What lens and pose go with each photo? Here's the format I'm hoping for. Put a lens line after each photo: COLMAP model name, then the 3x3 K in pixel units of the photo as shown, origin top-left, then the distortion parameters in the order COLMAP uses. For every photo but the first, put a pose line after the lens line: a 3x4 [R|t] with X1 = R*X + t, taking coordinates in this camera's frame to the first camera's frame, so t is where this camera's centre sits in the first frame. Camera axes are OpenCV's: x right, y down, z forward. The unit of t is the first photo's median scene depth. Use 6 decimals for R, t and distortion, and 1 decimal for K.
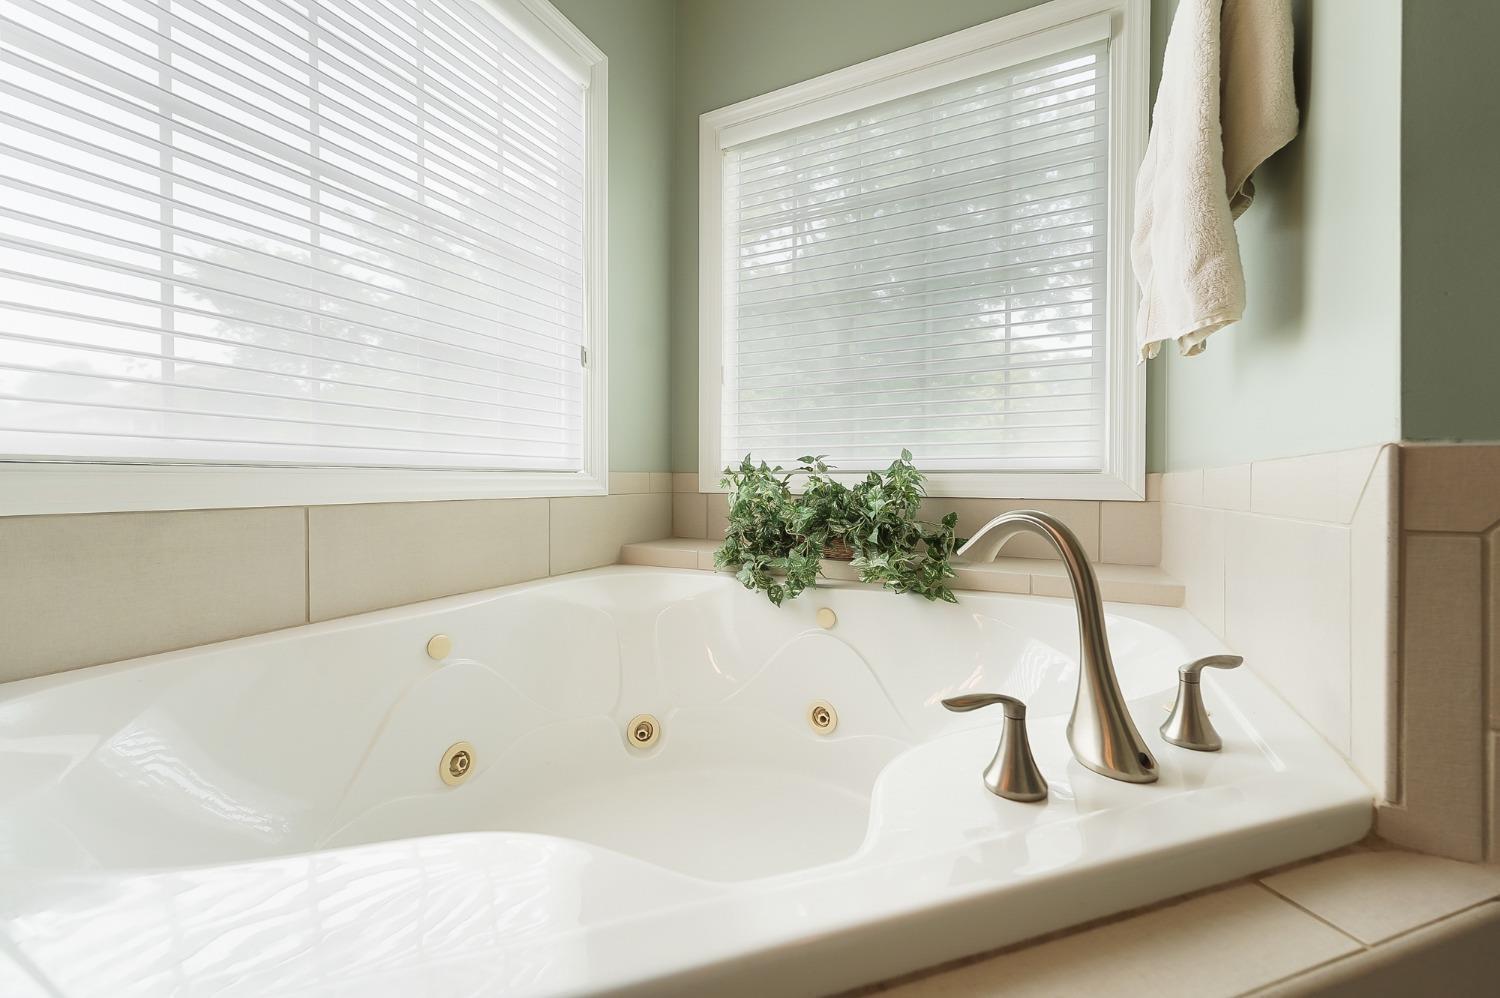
lens RADIAL K [[604.1, 0, 749.1], [0, 604.1, 494.9], [0, 0, 1]] dist [0.004085, -0.000568]
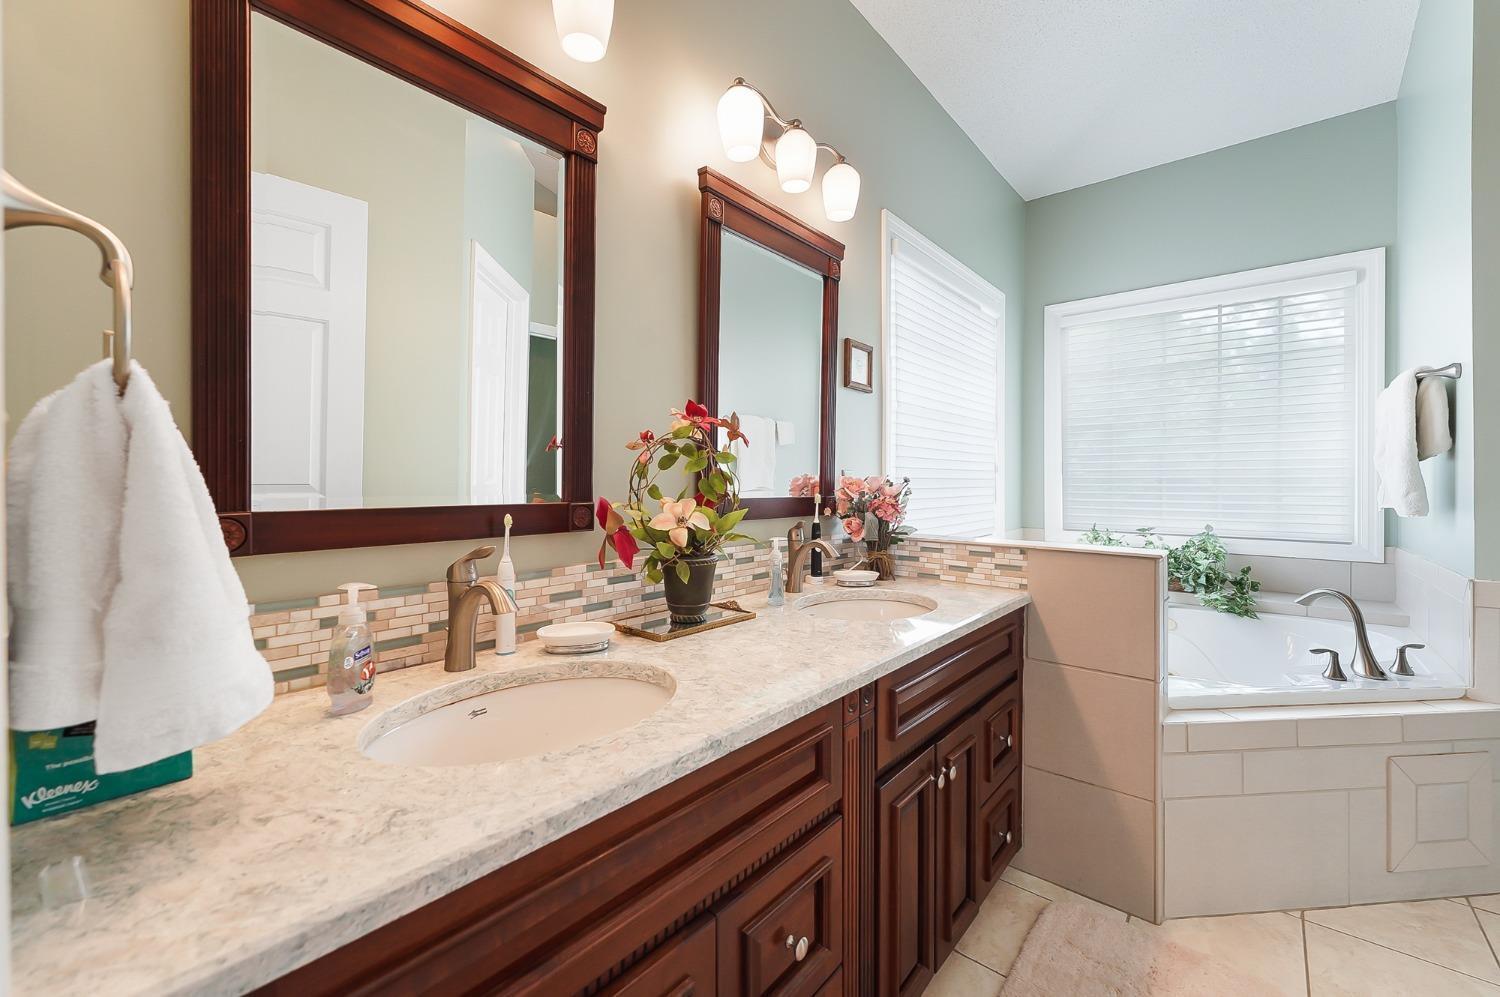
lens RADIAL K [[604.1, 0, 750.5], [0, 604.1, 488.9], [0, 0, 1]] dist [0.004085, -0.000568]
pose [[0.973215, -0.000727, -0.229898, -0.733110], [-0.000998, 0.999972, -0.007386, -0.200707], [0.229897, 0.007417, 0.973187, -1.142828]]
